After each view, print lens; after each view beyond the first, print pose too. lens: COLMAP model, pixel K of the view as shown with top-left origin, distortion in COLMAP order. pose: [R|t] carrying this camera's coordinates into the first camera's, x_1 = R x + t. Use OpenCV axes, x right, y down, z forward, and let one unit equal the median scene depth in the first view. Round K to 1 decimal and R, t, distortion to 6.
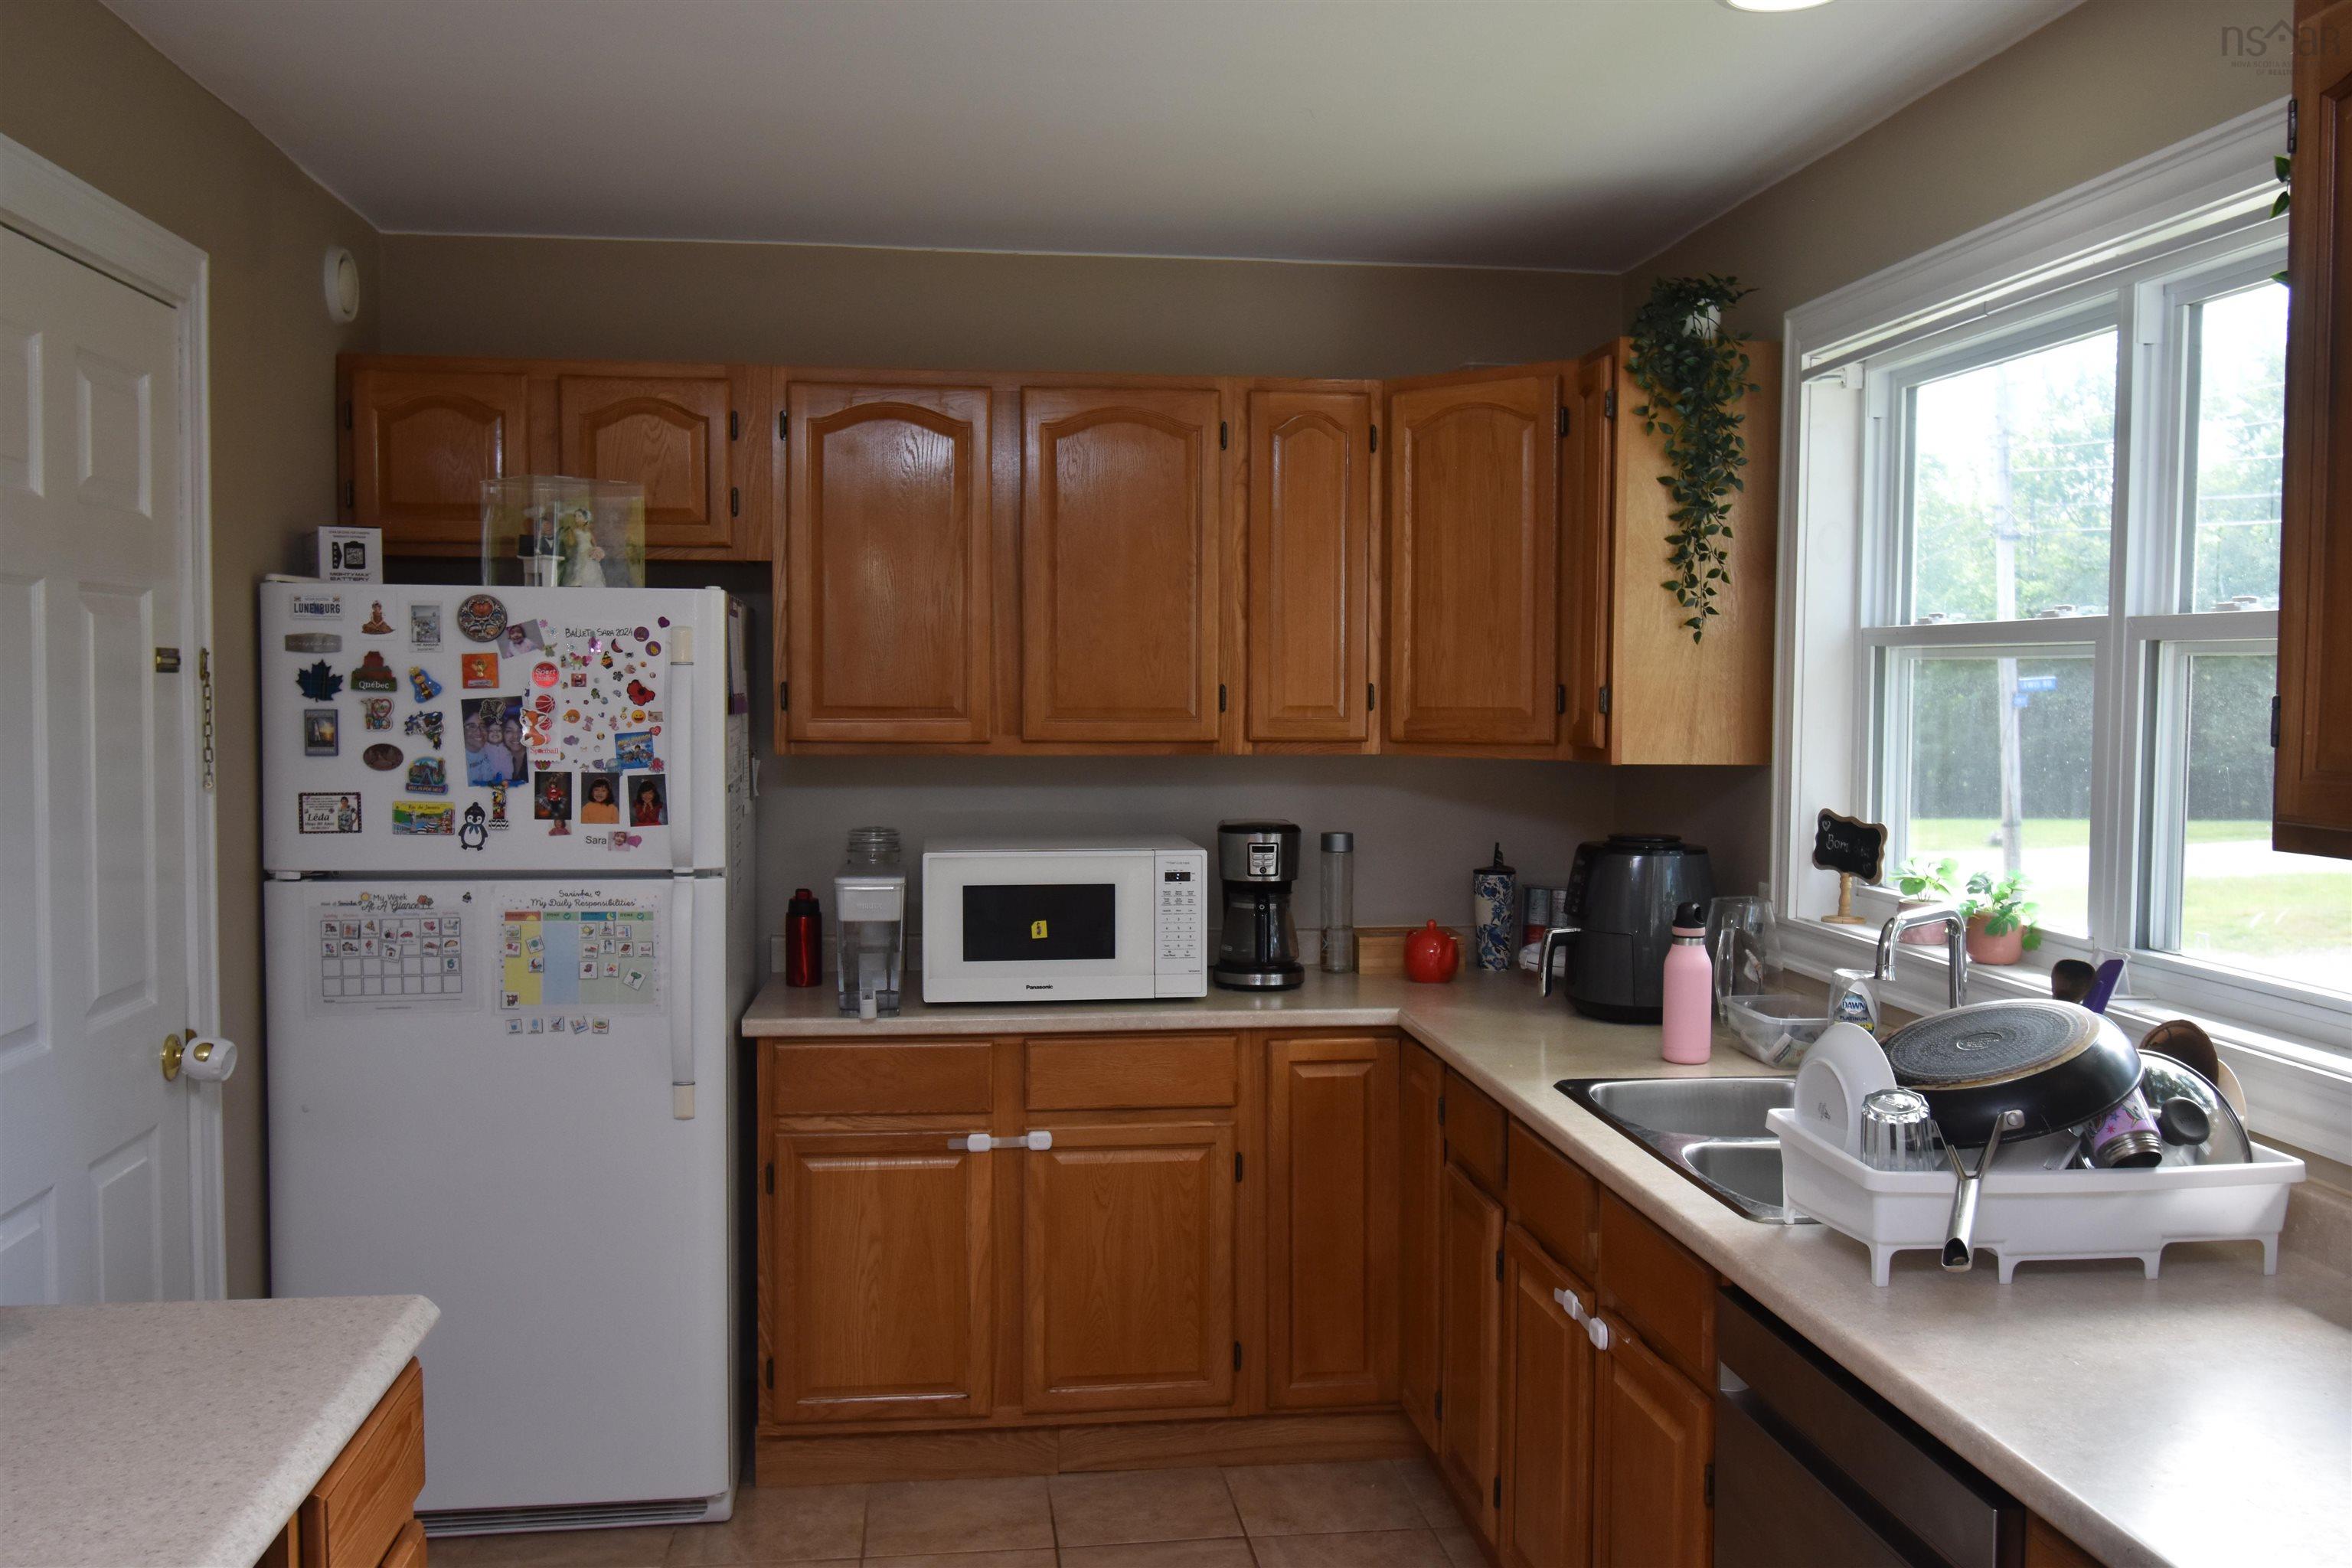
lens RADIAL K [[1924.4, 0, 1176.0], [0, 1924.4, 784.0], [0, 0, 1]] dist [0.008084, 0.002174]
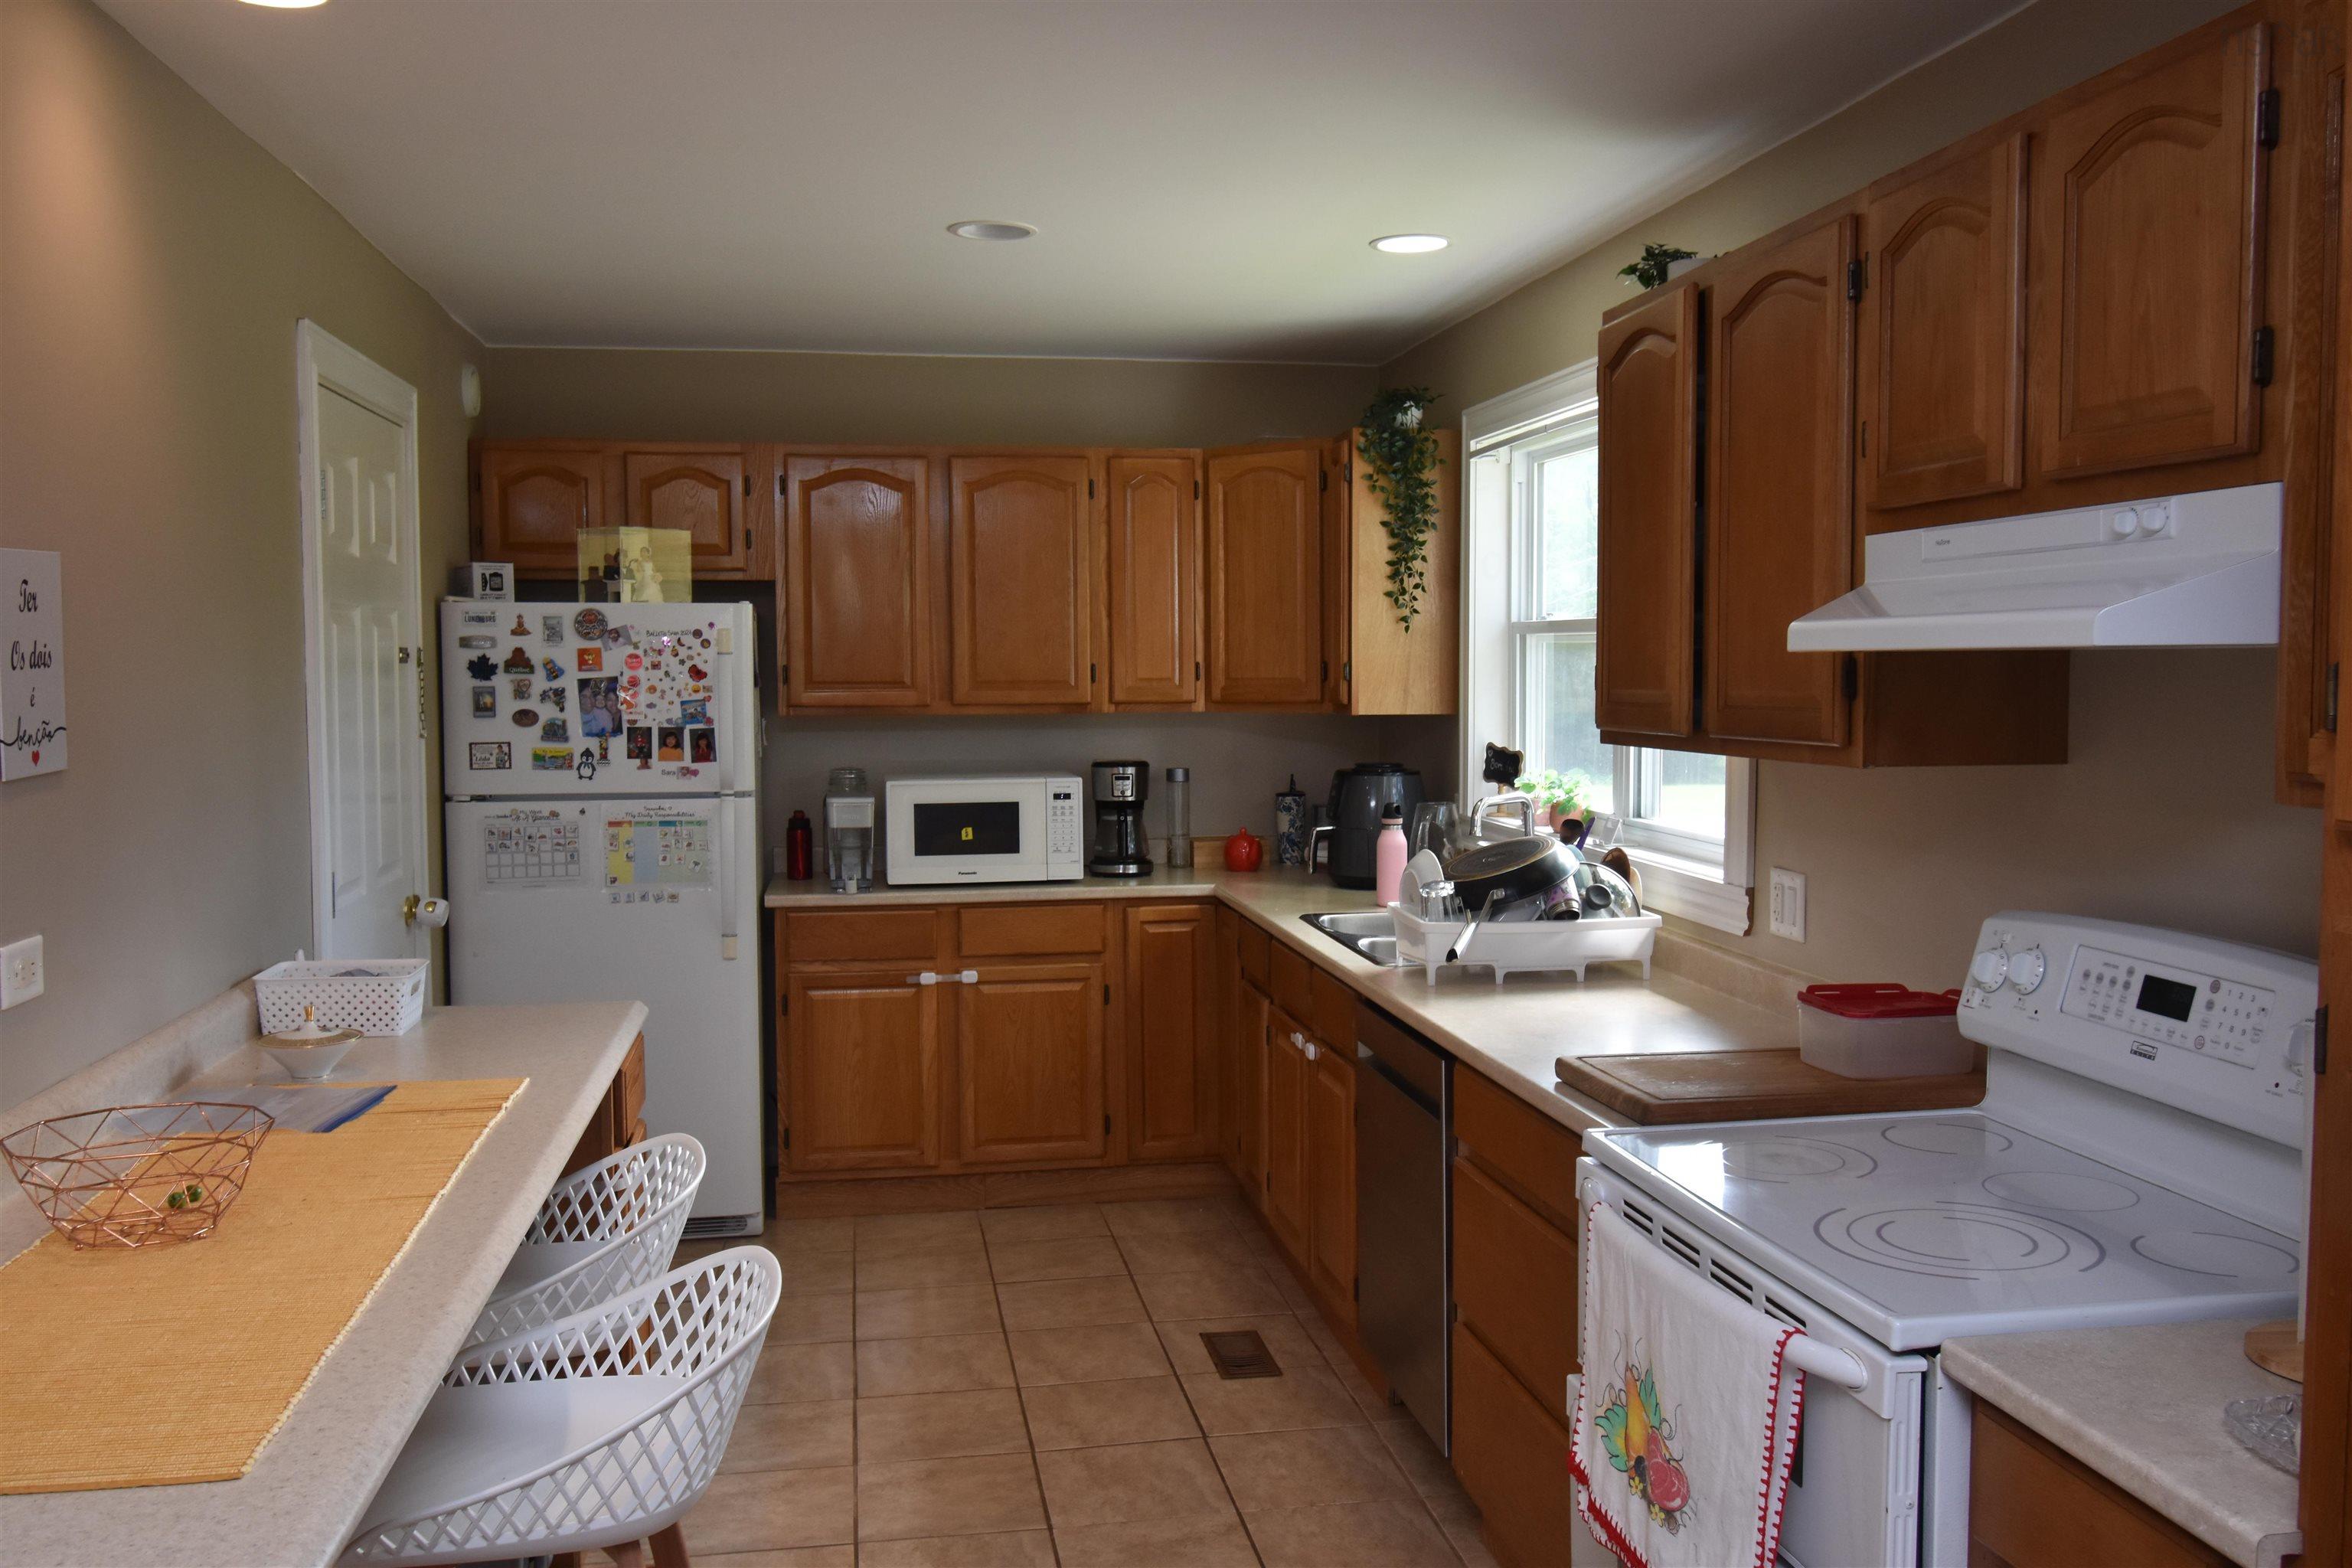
lens RADIAL K [[1924.4, 0, 1176.0], [0, 1924.4, 784.0], [0, 0, 1]] dist [0.008084, 0.002174]
pose [[0.998963, -0.012829, 0.043692, 0.024709], [0.012315, 0.999852, 0.012014, 0.023765], [-0.043839, -0.011464, 0.998973, -0.480878]]
